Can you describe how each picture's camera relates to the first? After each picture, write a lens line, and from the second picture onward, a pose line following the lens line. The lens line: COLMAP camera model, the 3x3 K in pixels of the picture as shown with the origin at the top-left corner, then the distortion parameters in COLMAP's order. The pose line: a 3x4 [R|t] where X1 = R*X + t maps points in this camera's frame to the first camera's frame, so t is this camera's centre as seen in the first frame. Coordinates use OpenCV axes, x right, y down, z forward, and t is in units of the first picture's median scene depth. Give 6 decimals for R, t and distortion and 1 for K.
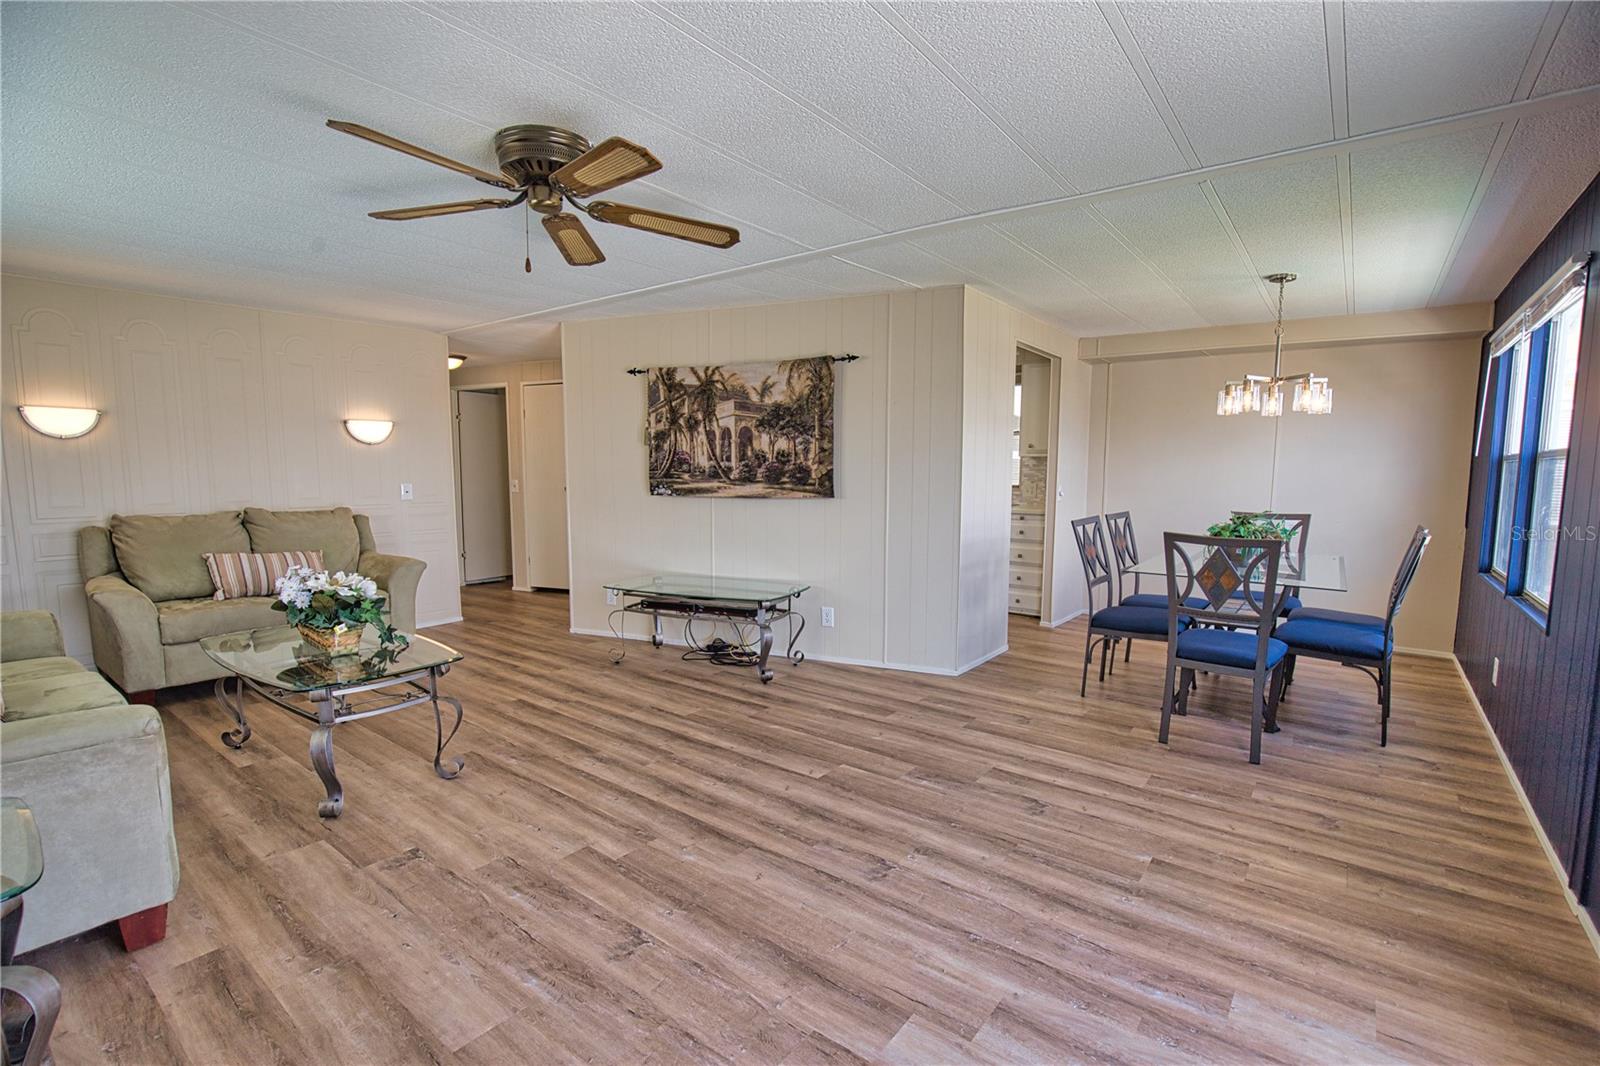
lens RADIAL K [[729.2, 0, 809.2], [0, 729.2, 545.6], [0, 0, 1]] dist [-0.038235, 0.007379]
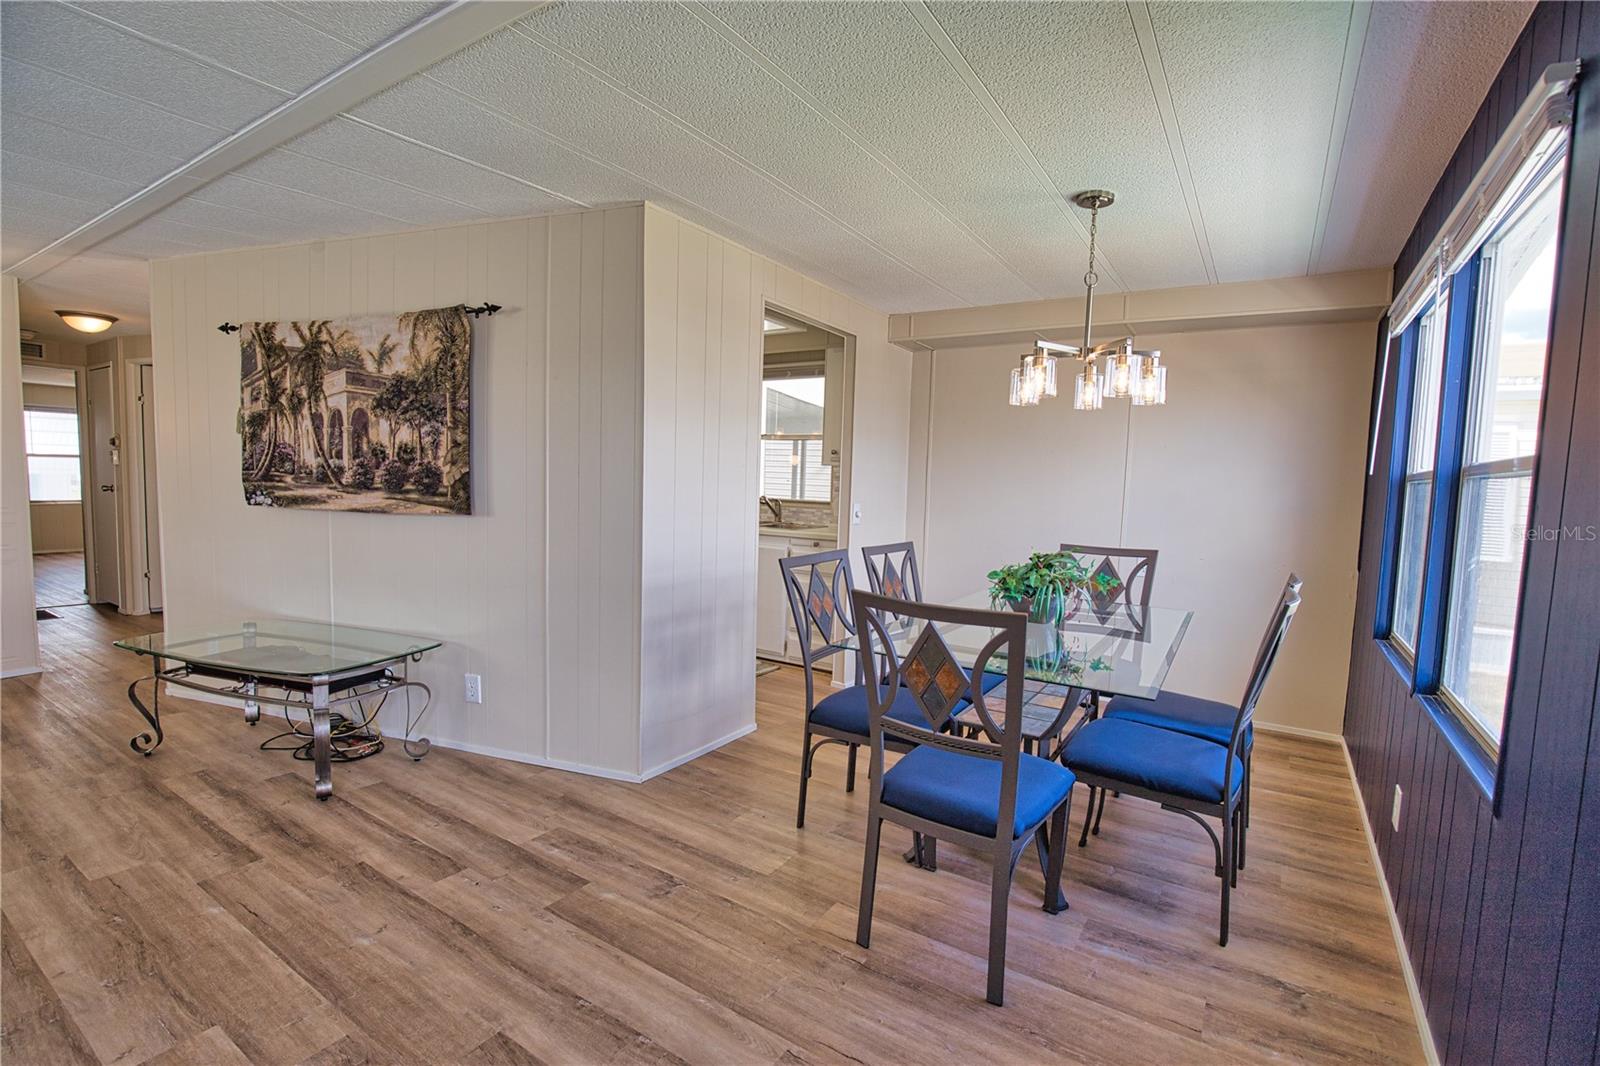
lens RADIAL K [[729.2, 0, 806.6], [0, 729.2, 540.0], [0, 0, 1]] dist [-0.038235, 0.007379]
pose [[0.996289, 0.018276, 0.084105, 0.299986], [-0.016322, 0.999582, -0.023870, -0.032546], [-0.084506, 0.022409, 0.996171, 0.316226]]
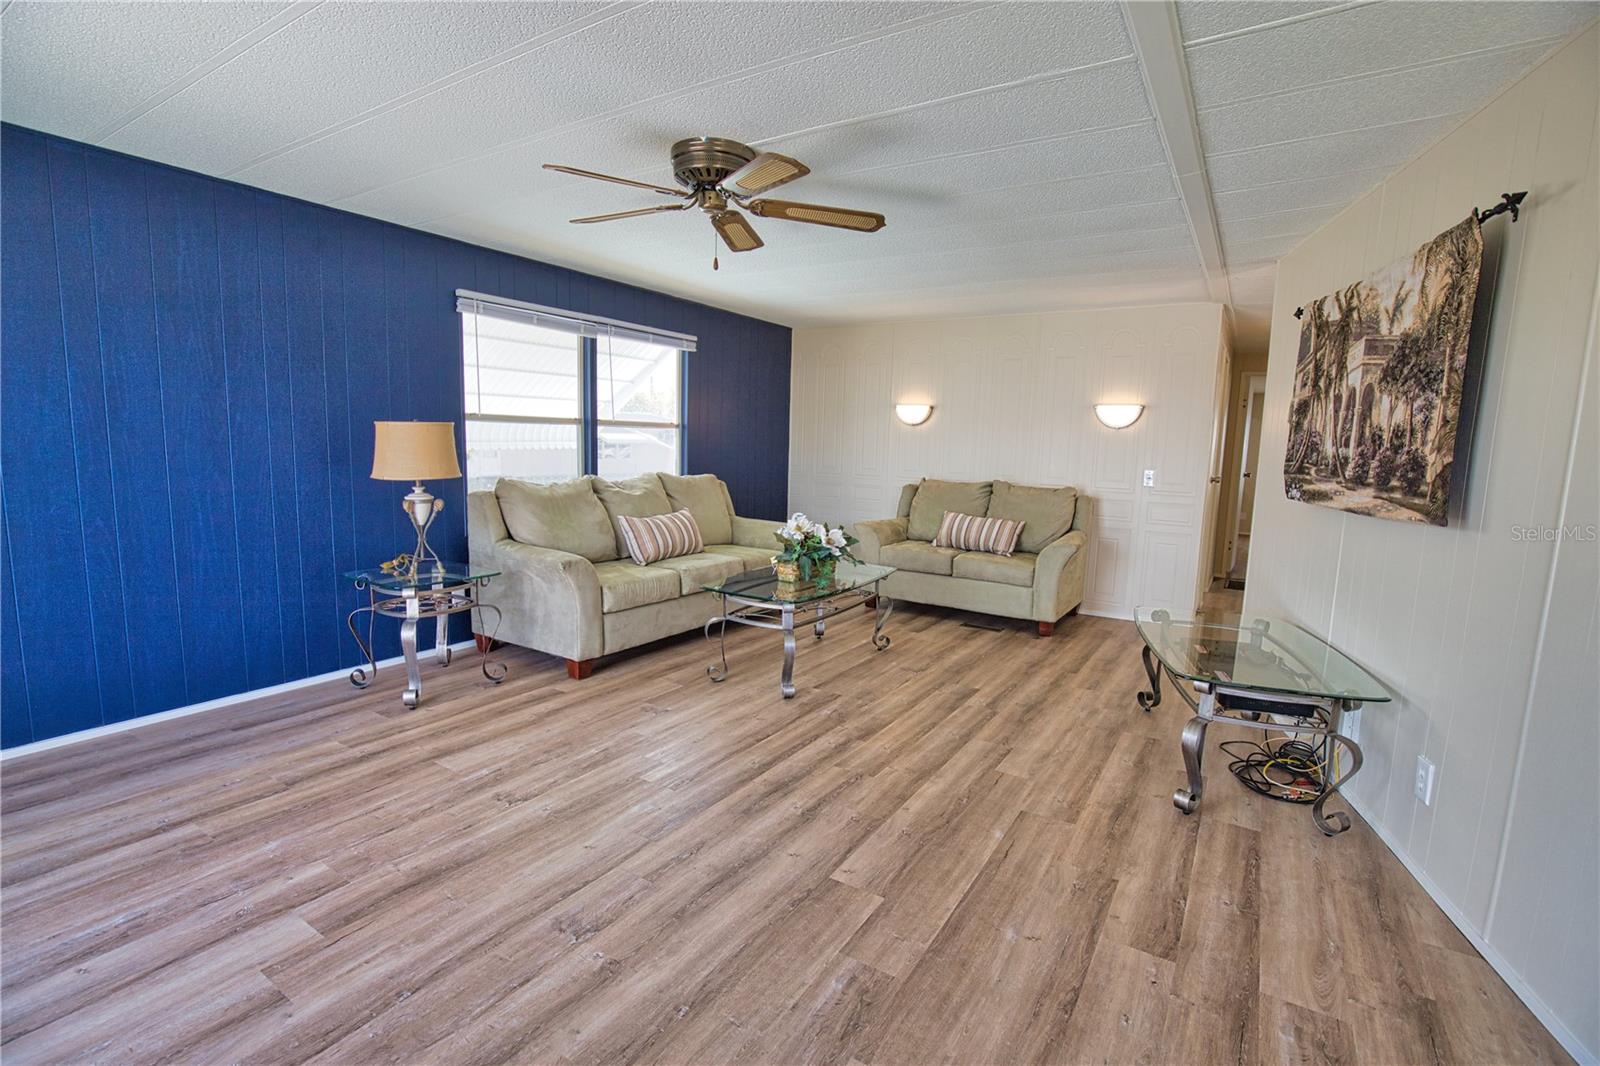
lens RADIAL K [[729.2, 0, 807.8], [0, 729.2, 540.5], [0, 0, 1]] dist [-0.038235, 0.007379]
pose [[0.092529, 0.131617, -0.986973, 0.452059], [-0.132921, 0.983986, 0.118757, -0.059205], [0.986798, 0.120201, 0.108542, 0.582764]]
